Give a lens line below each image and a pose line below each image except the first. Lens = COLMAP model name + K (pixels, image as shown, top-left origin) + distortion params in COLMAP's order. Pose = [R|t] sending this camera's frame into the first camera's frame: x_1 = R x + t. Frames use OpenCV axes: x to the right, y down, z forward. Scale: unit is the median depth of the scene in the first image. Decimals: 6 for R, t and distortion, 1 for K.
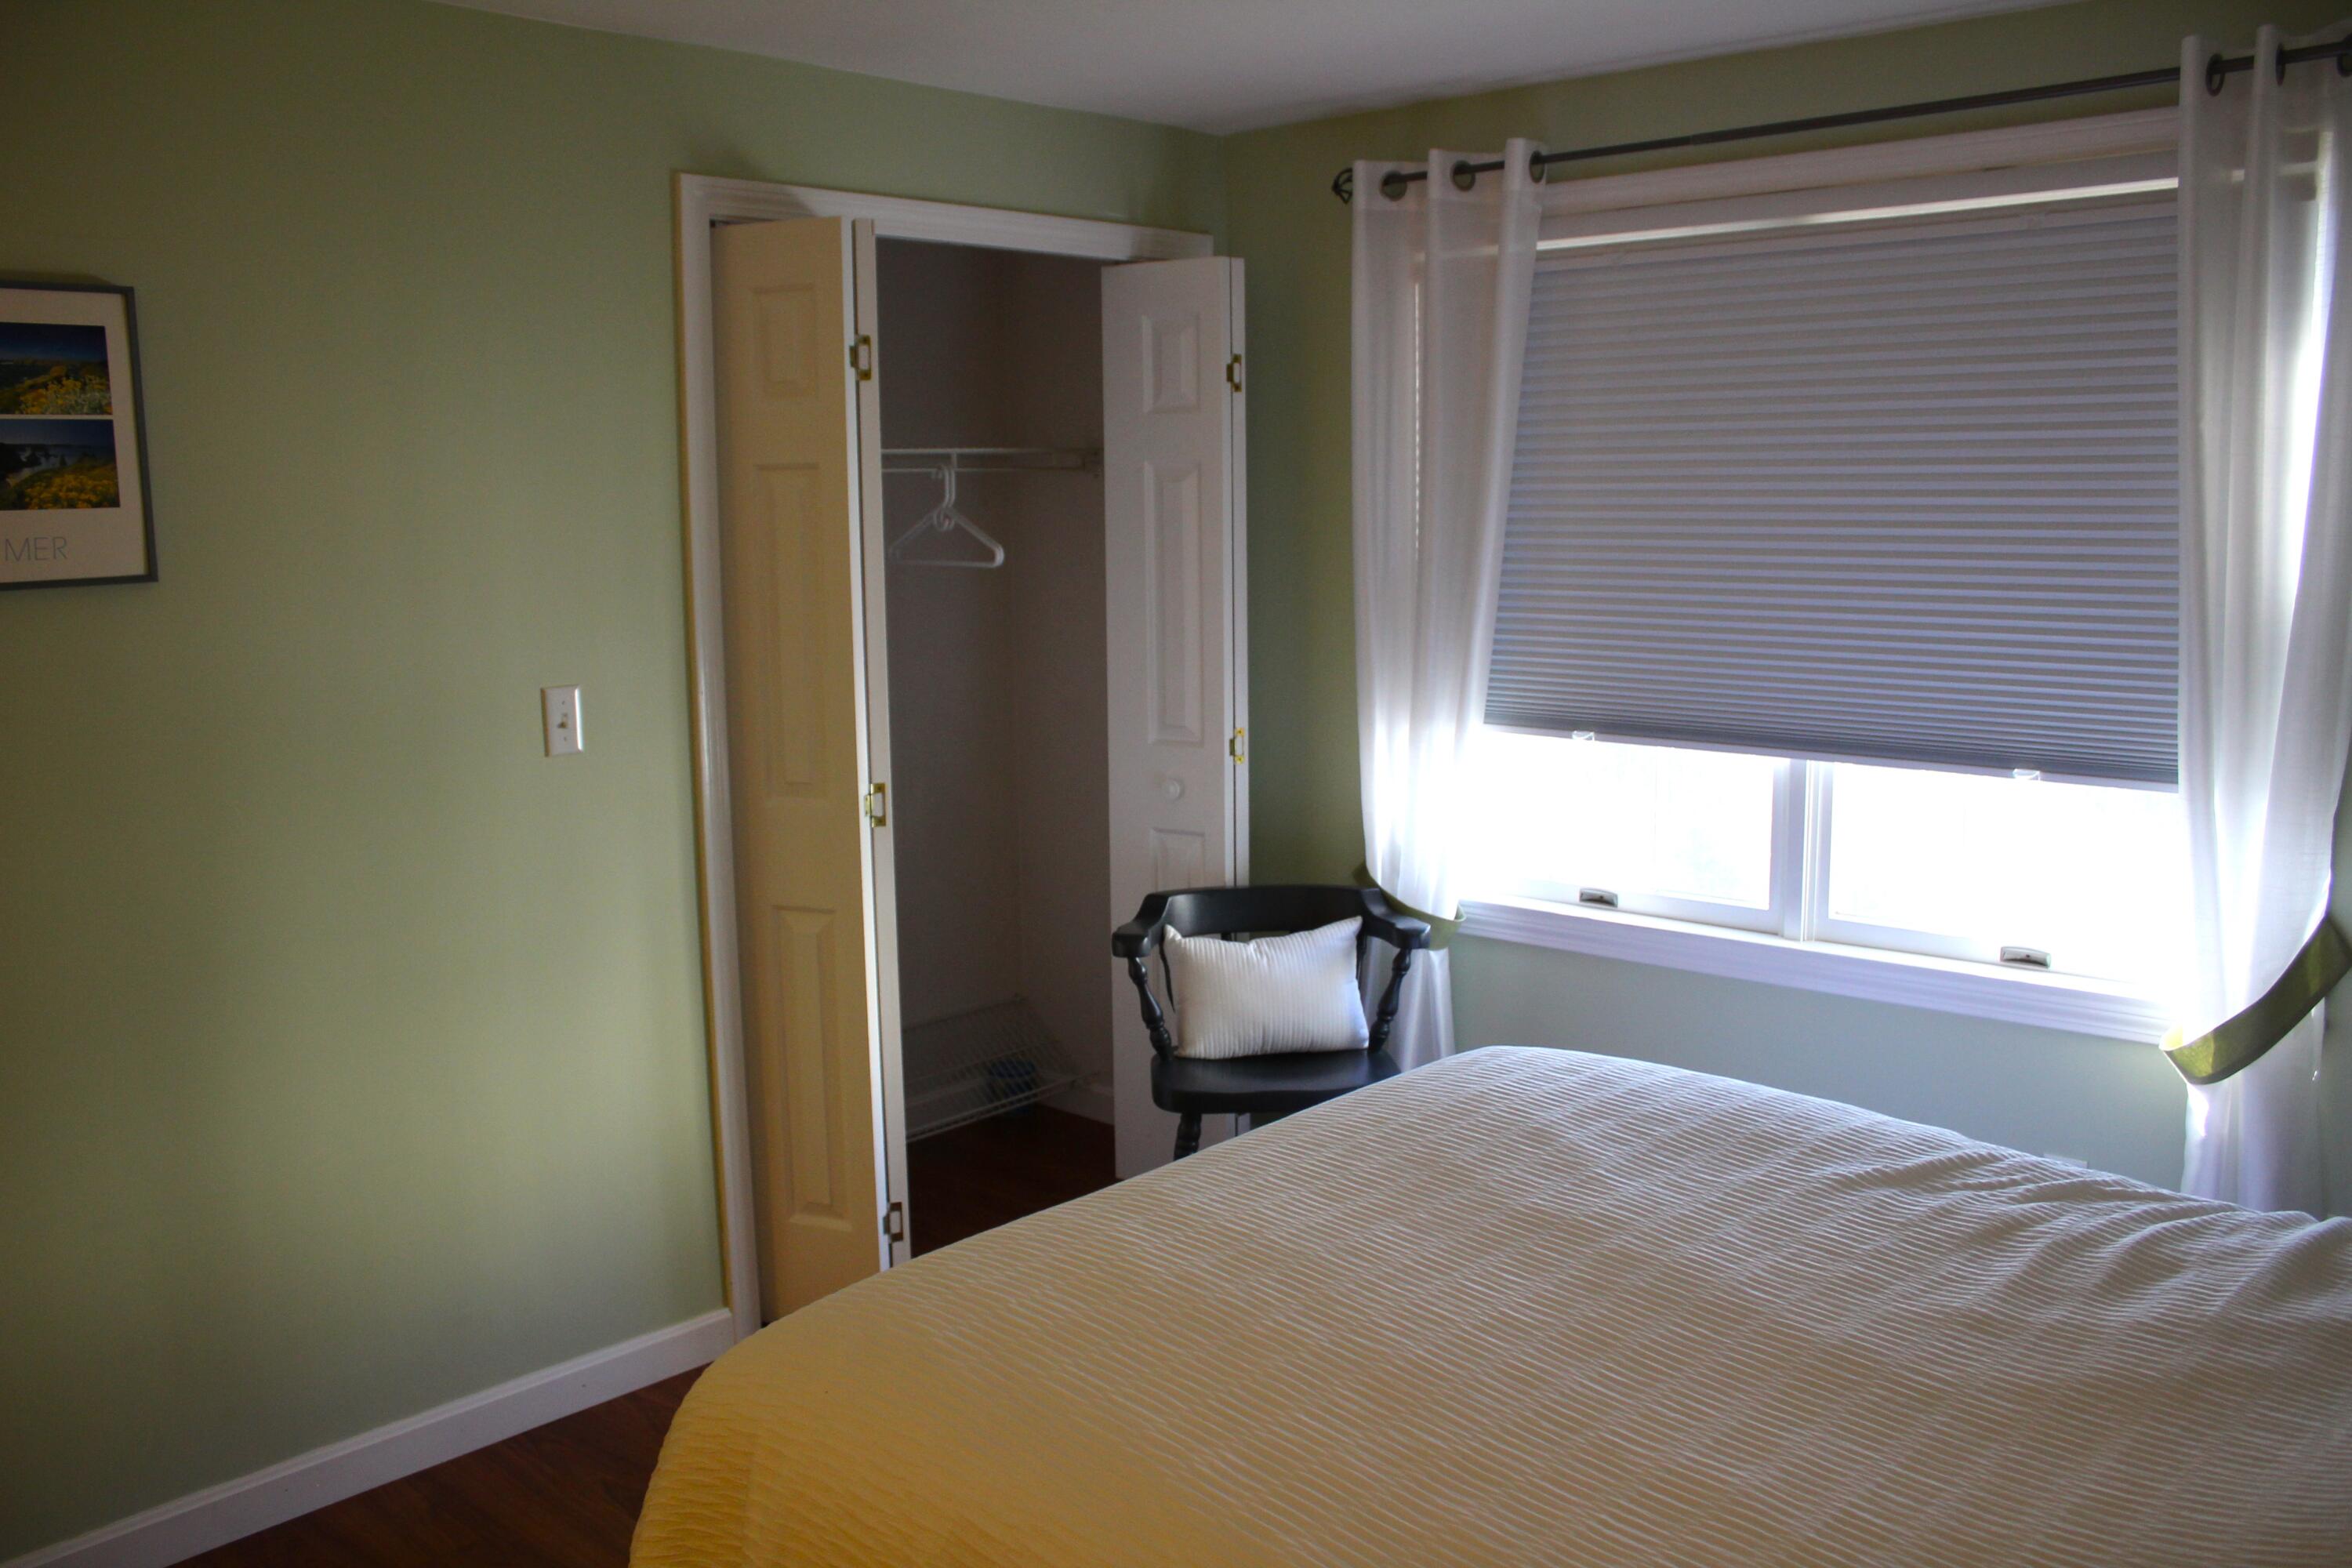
lens RADIAL K [[1941.4, 0, 1178.6], [0, 1941.4, 771.1], [0, 0, 1]] dist [-0.138084, 0.077153]
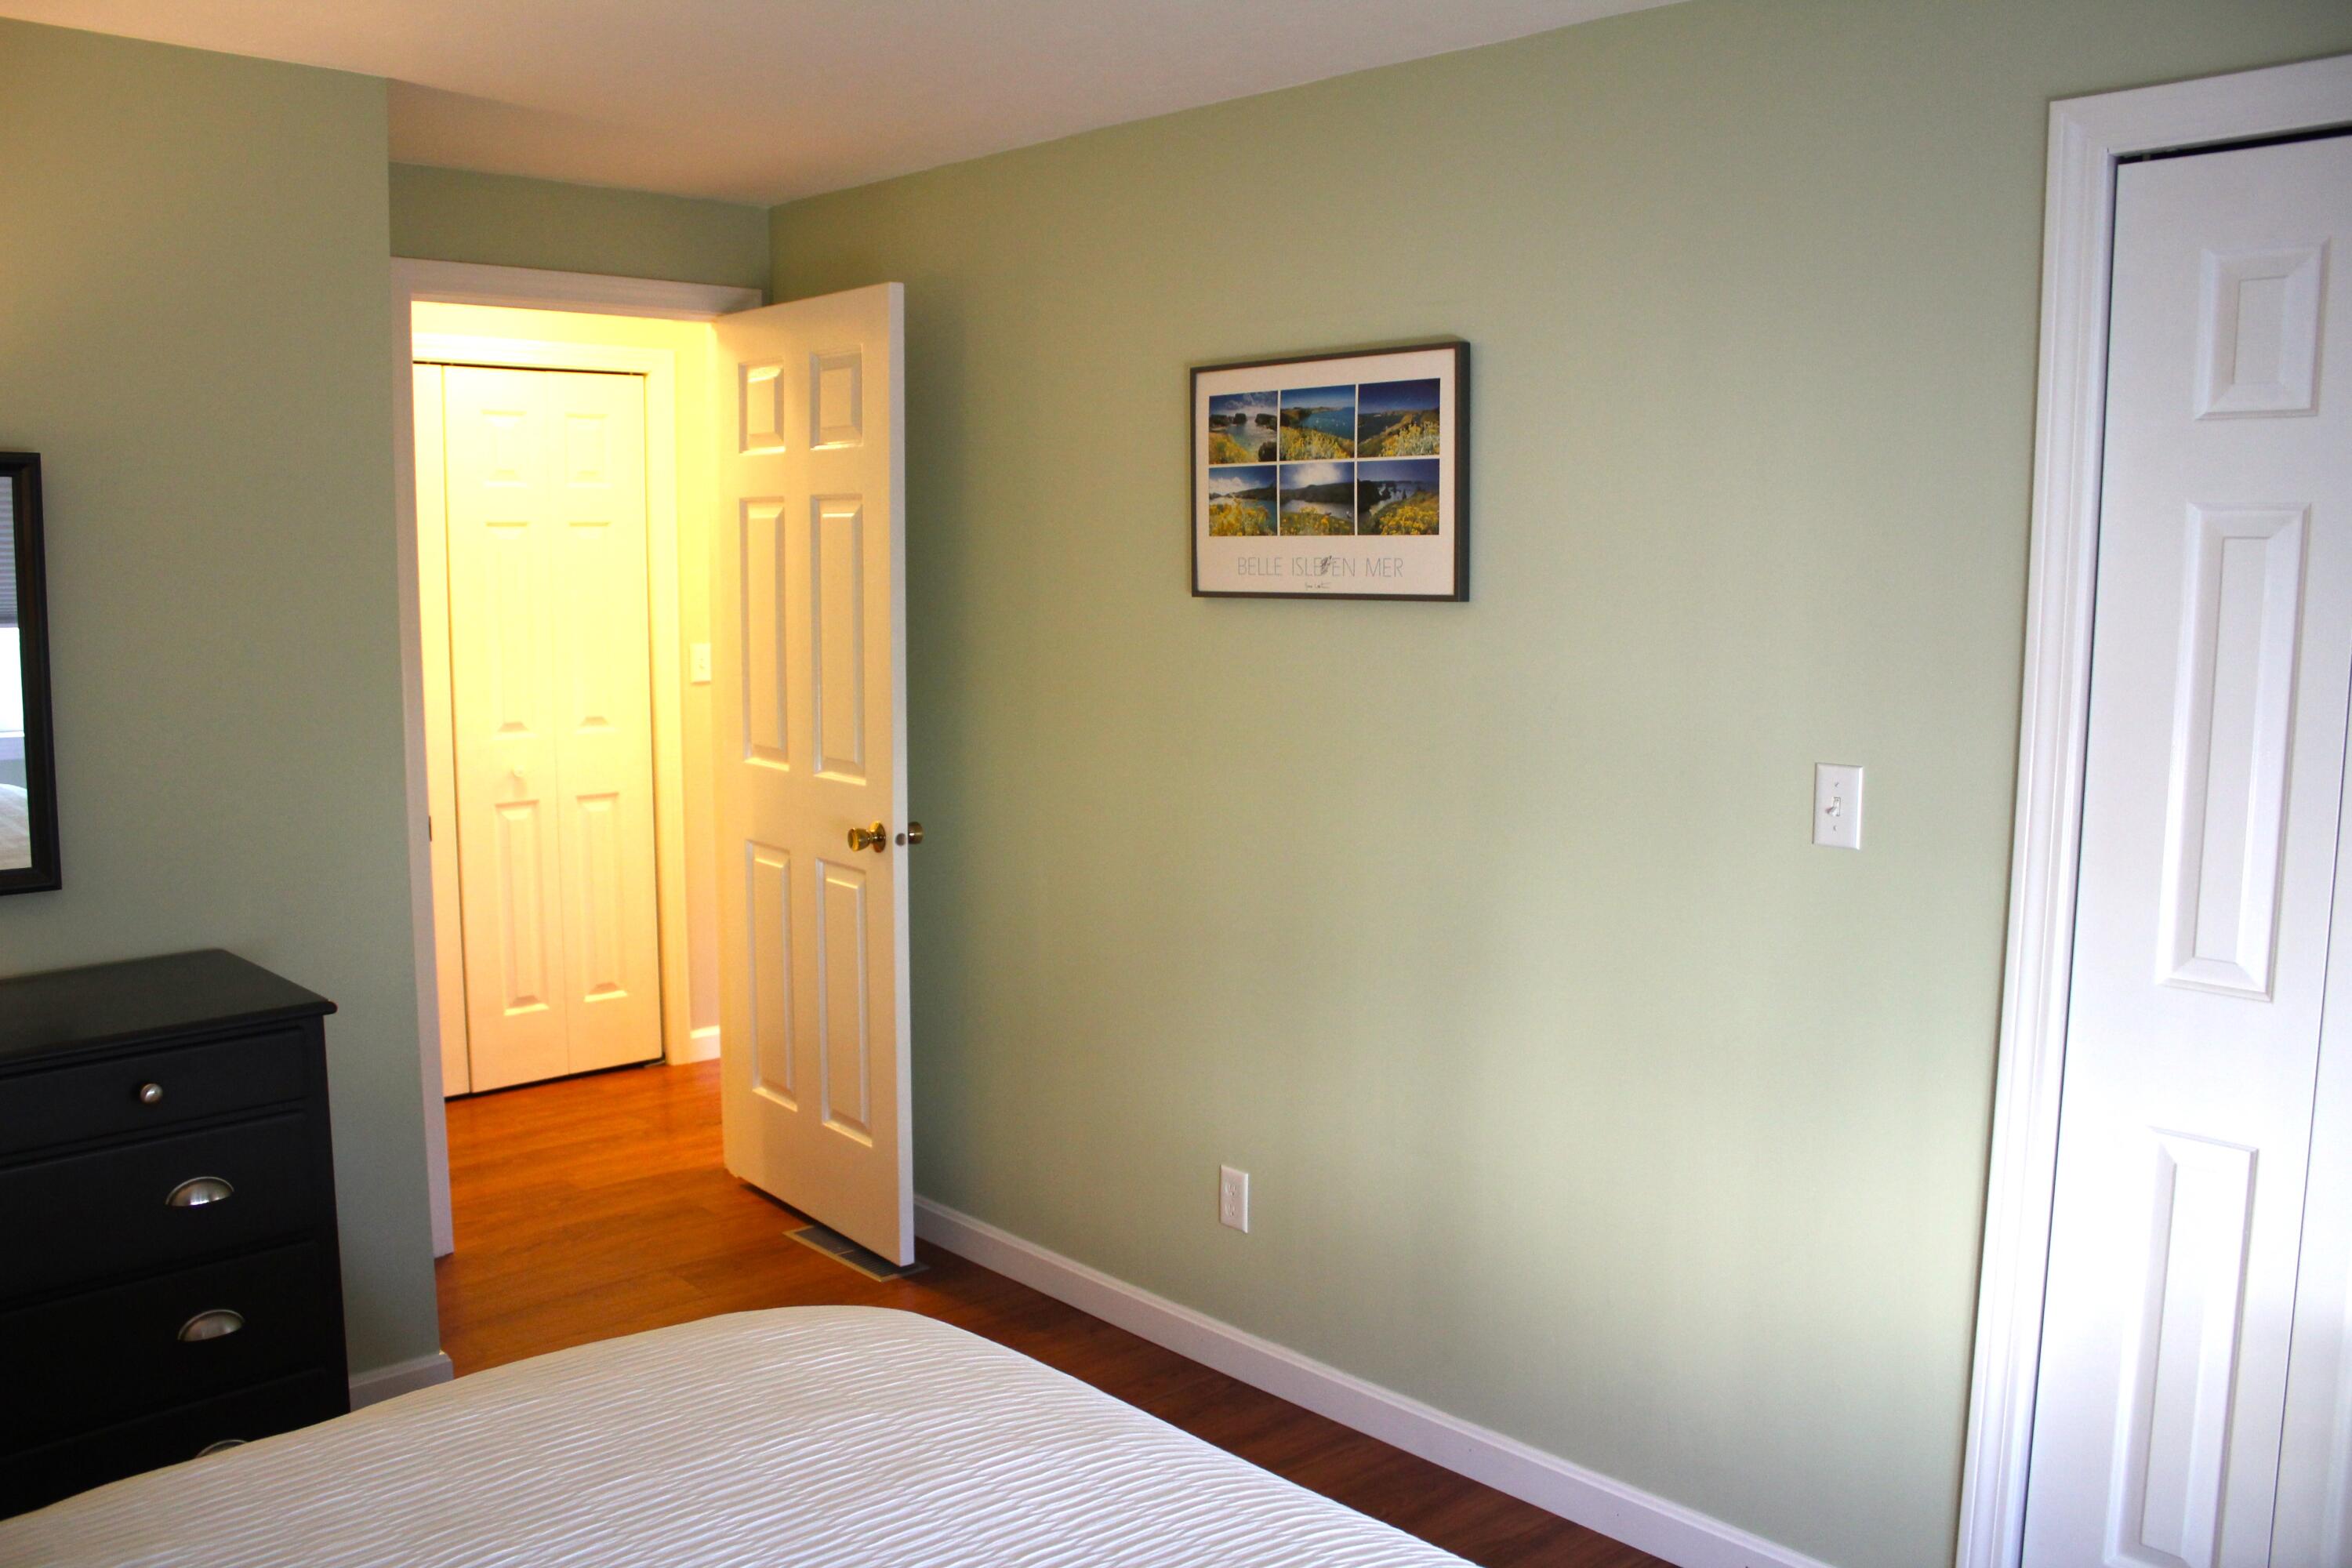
lens RADIAL K [[1941.4, 0, 1175.8], [0, 1941.4, 802.3], [0, 0, 1]] dist [-0.138084, 0.077153]
pose [[-0.073262, 0.119363, -0.990144, 0.654244], [-0.164604, 0.977749, 0.130048, -0.110591], [0.983635, 0.172509, -0.051984, 0.950160]]
